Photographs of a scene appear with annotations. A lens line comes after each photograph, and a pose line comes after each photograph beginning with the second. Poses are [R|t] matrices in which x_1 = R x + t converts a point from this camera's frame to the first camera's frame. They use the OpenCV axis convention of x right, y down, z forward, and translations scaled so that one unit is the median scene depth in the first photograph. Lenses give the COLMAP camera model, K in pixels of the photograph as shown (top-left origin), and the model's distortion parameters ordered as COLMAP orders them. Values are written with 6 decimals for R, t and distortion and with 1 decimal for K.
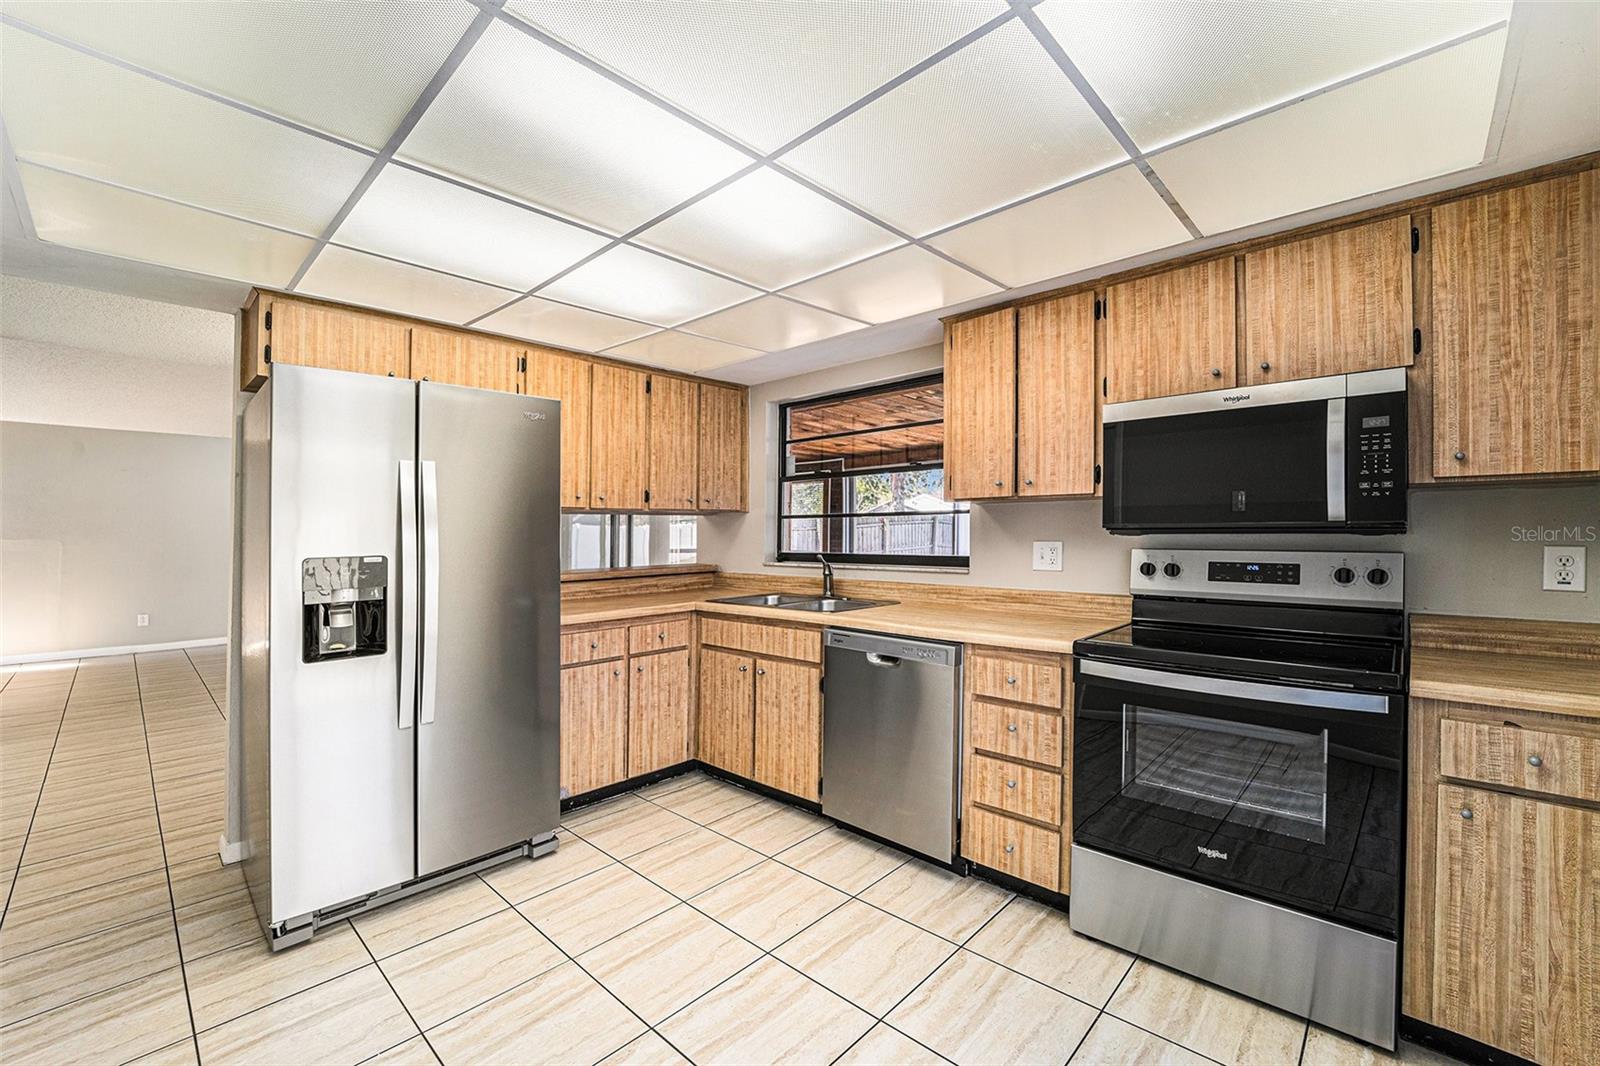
lens RADIAL K [[654.4, 0, 804.1], [0, 654.4, 530.1], [0, 0, 1]] dist [-0.022341, 0.001192]
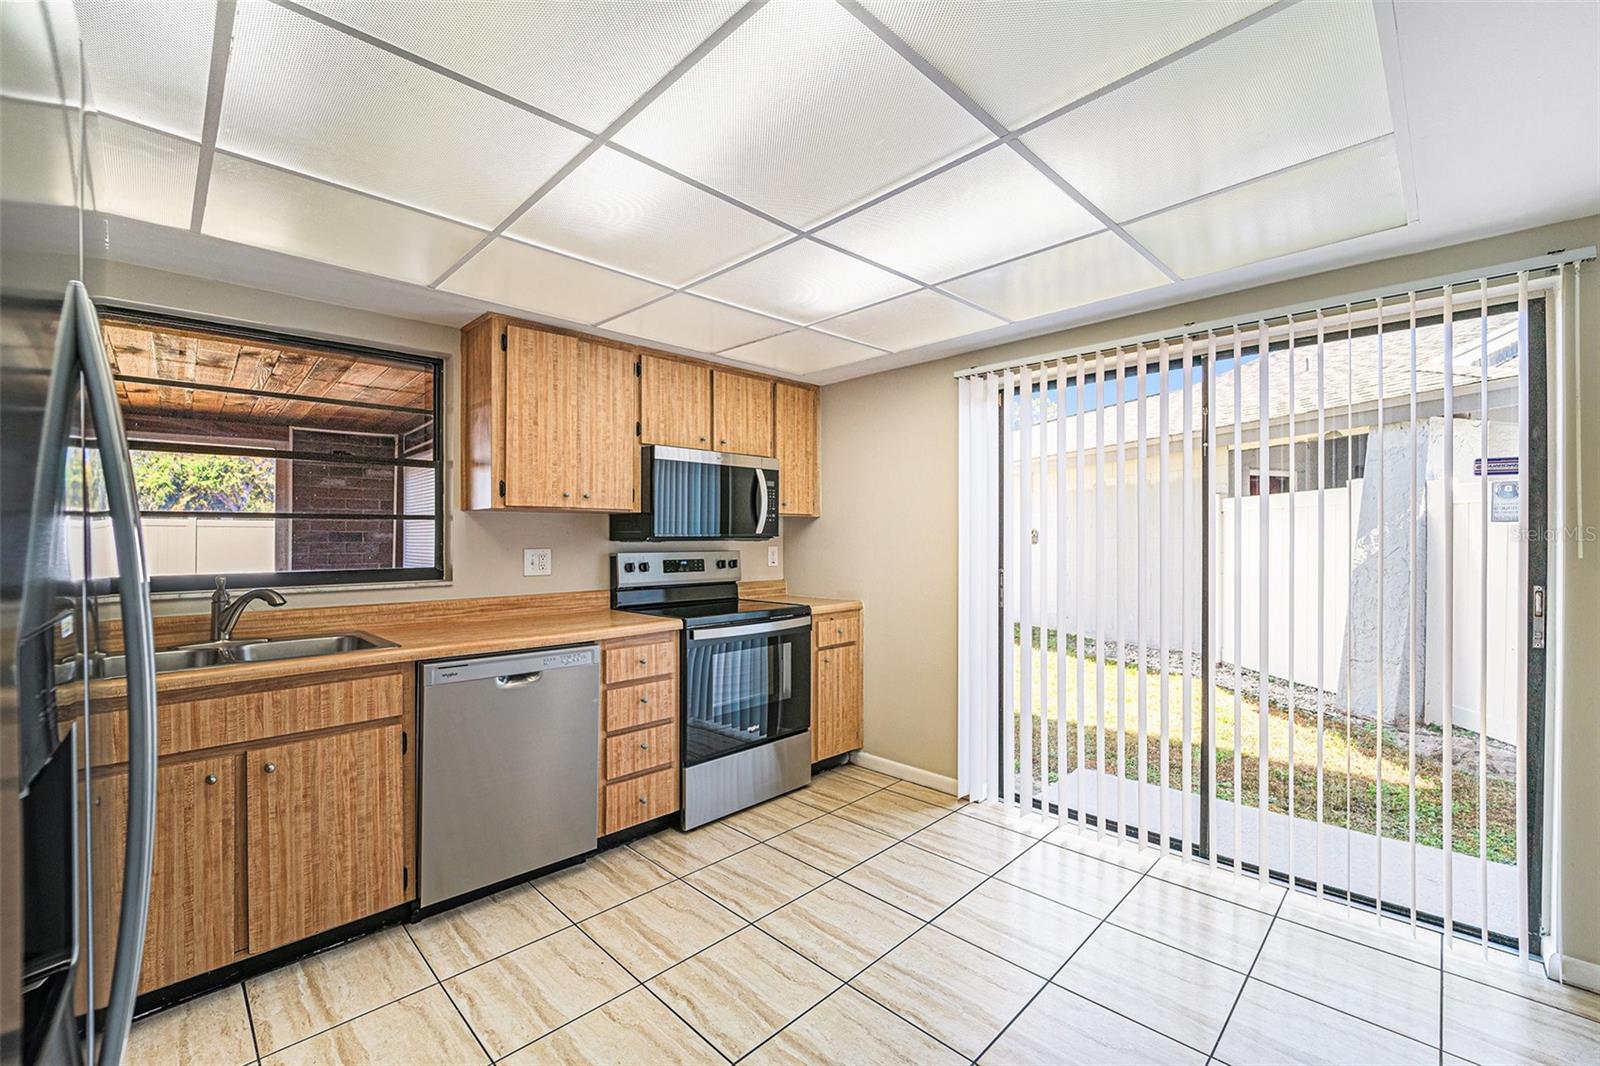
lens RADIAL K [[654.4, 0, 803.2], [0, 654.4, 537.5], [0, 0, 1]] dist [-0.022341, 0.001192]
pose [[0.041331, 0.007881, 0.999114, -0.786860], [0.003339, 0.999962, -0.008026, 0.009496], [-0.999140, 0.003668, 0.041304, 0.576747]]
